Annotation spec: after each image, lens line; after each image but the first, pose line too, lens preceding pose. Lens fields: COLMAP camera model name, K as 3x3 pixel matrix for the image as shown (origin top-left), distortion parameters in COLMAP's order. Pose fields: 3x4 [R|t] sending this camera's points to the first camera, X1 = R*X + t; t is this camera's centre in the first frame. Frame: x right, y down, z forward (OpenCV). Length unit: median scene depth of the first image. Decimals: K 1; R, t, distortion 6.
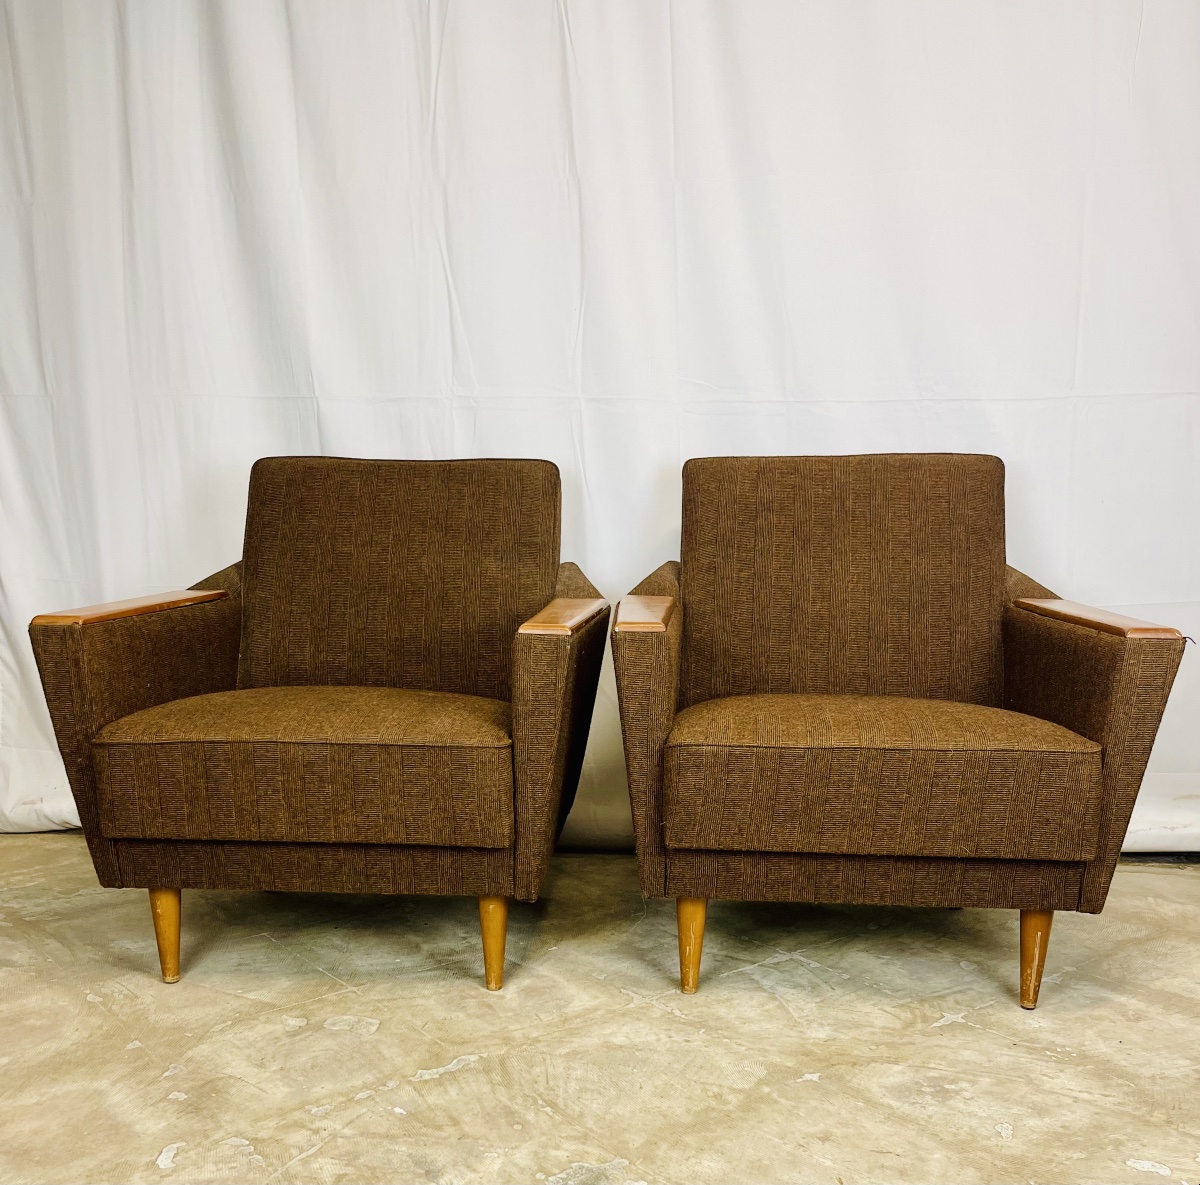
lens RADIAL K [[1205.5, 0, 601.4], [0, 1205.5, 789.6], [0, 0, 1]] dist [0.031656, -0.016724]
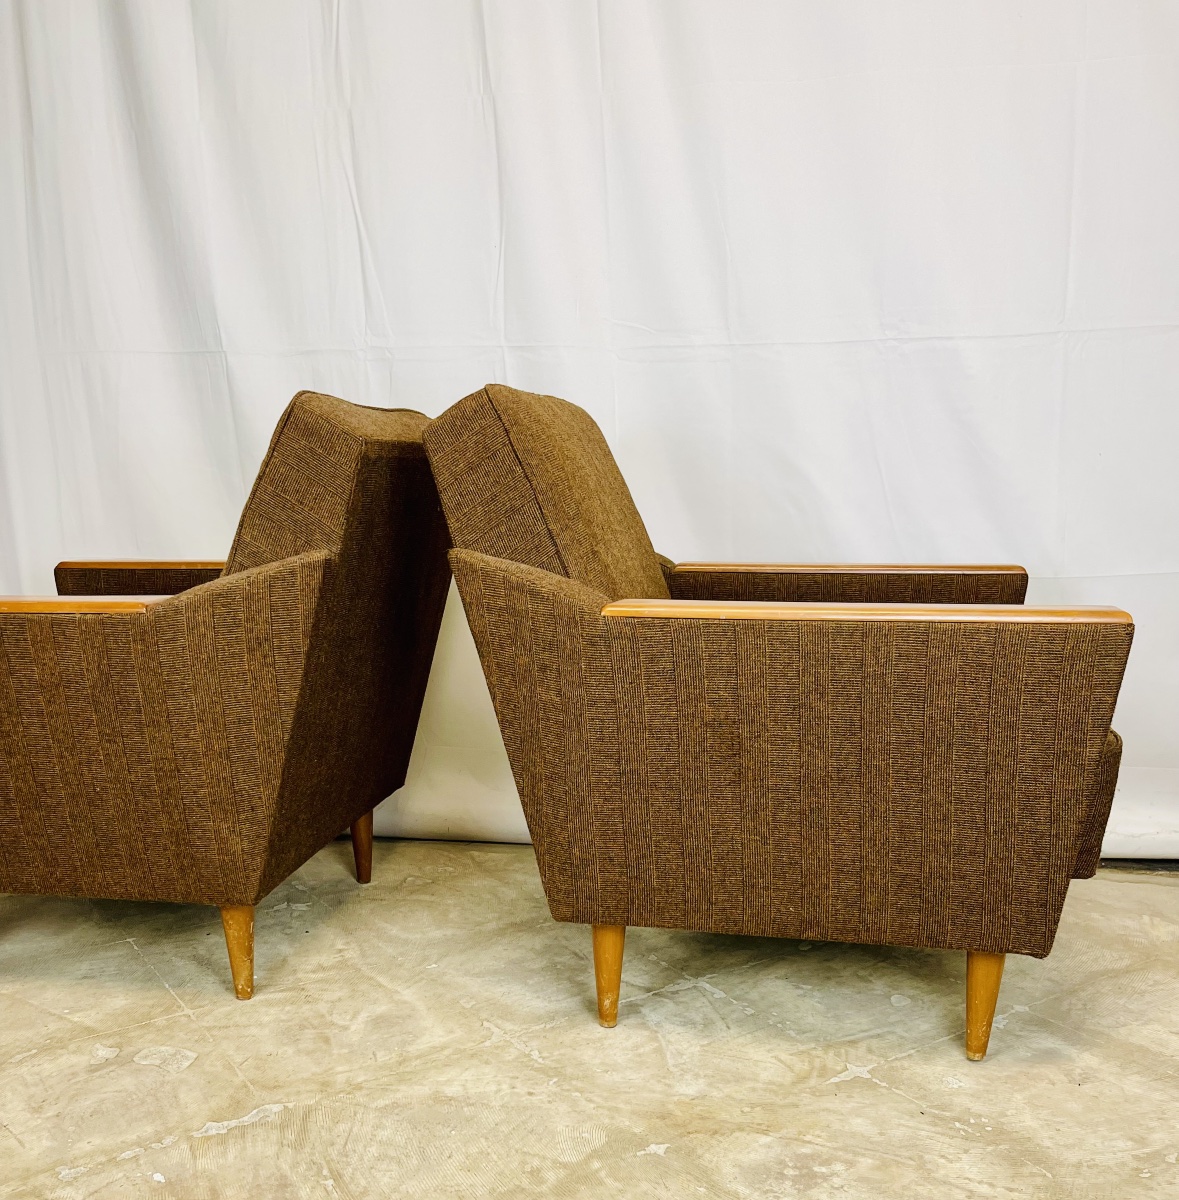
lens RADIAL K [[1190.2, 0, 582.2], [0, 1190.2, 775.7], [0, 0, 1]] dist [0.027429, -0.009278]
pose [[0.995538, 0.011949, -0.093606, 0.183399], [-0.009600, 0.999629, 0.025499, -0.039693], [0.093876, -0.024487, 0.995283, 0.163215]]
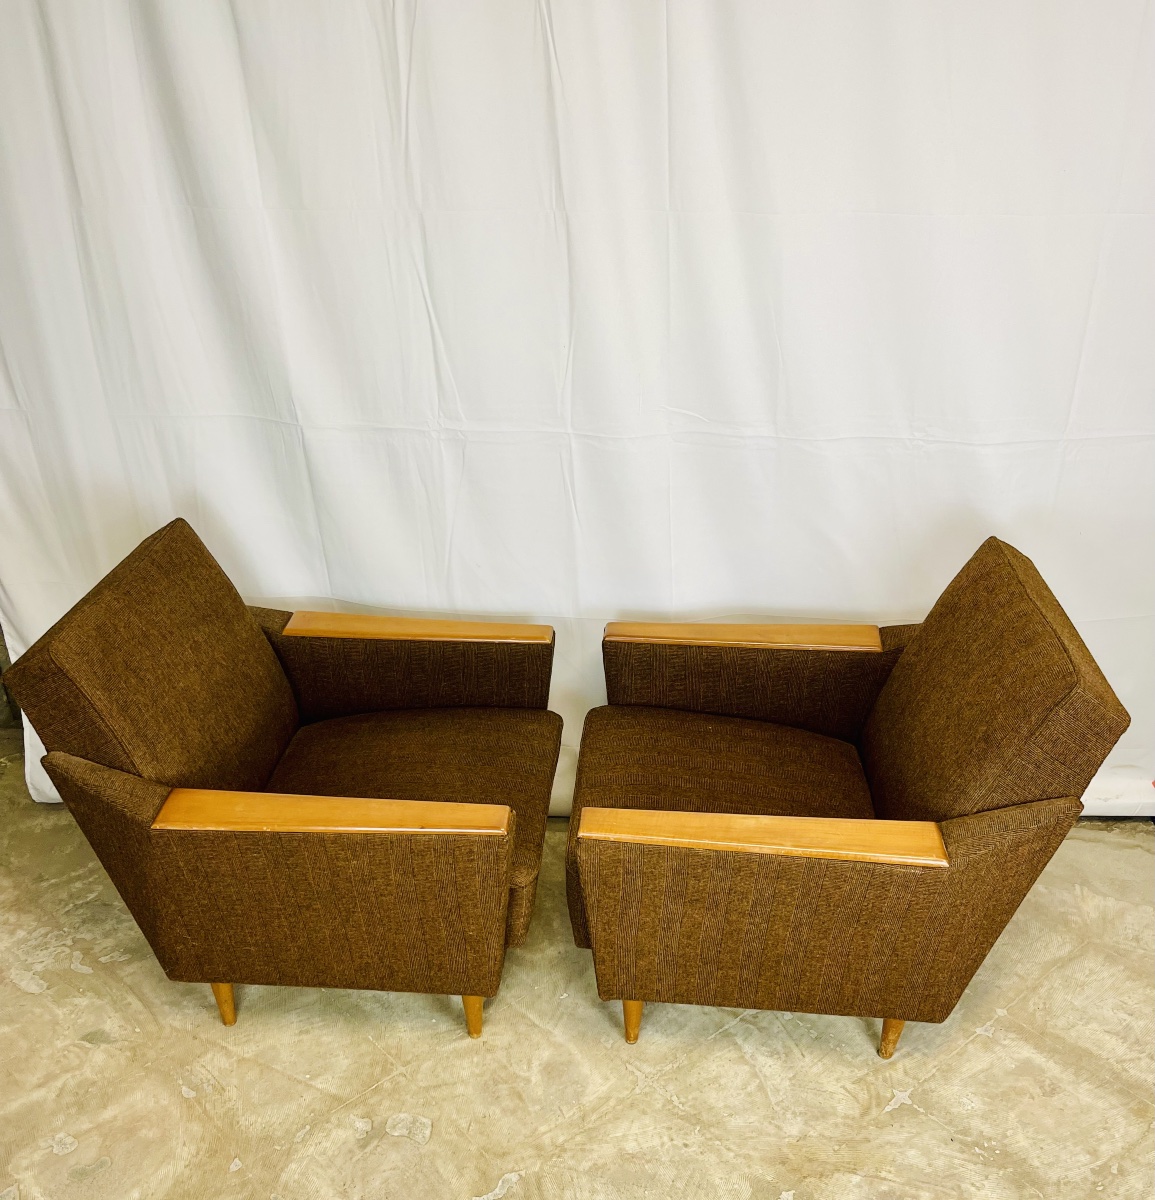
lens RADIAL K [[1161.1, 0, 571.9], [0, 1161.1, 764.1], [0, 0, 1]] dist [0.015435, 0.014978]
pose [[0.999590, -0.025131, 0.013692, -0.050947], [0.019064, 0.941535, 0.336376, -0.553762], [-0.021345, -0.335978, 0.941628, 0.018148]]
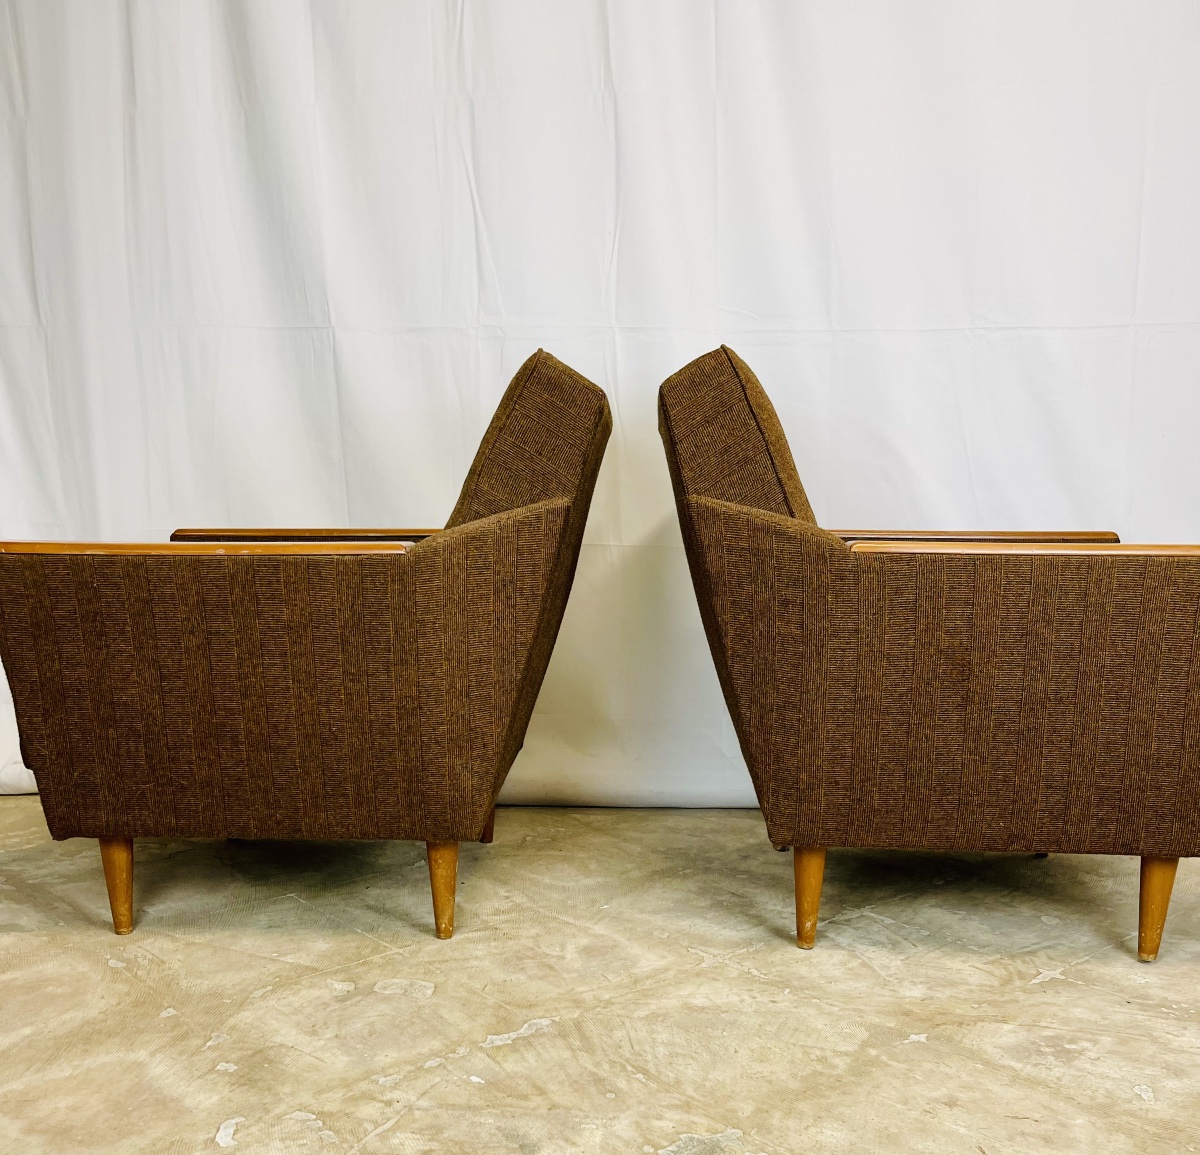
lens RADIAL K [[1208.4, 0, 588.8], [0, 1208.4, 757.5], [0, 0, 1]] dist [0.032663, -0.019106]
pose [[0.999628, -0.006862, 0.026394, -0.092123], [0.007076, 0.999943, -0.008024, 0.028562], [-0.026337, 0.008208, 0.999619, 0.079362]]
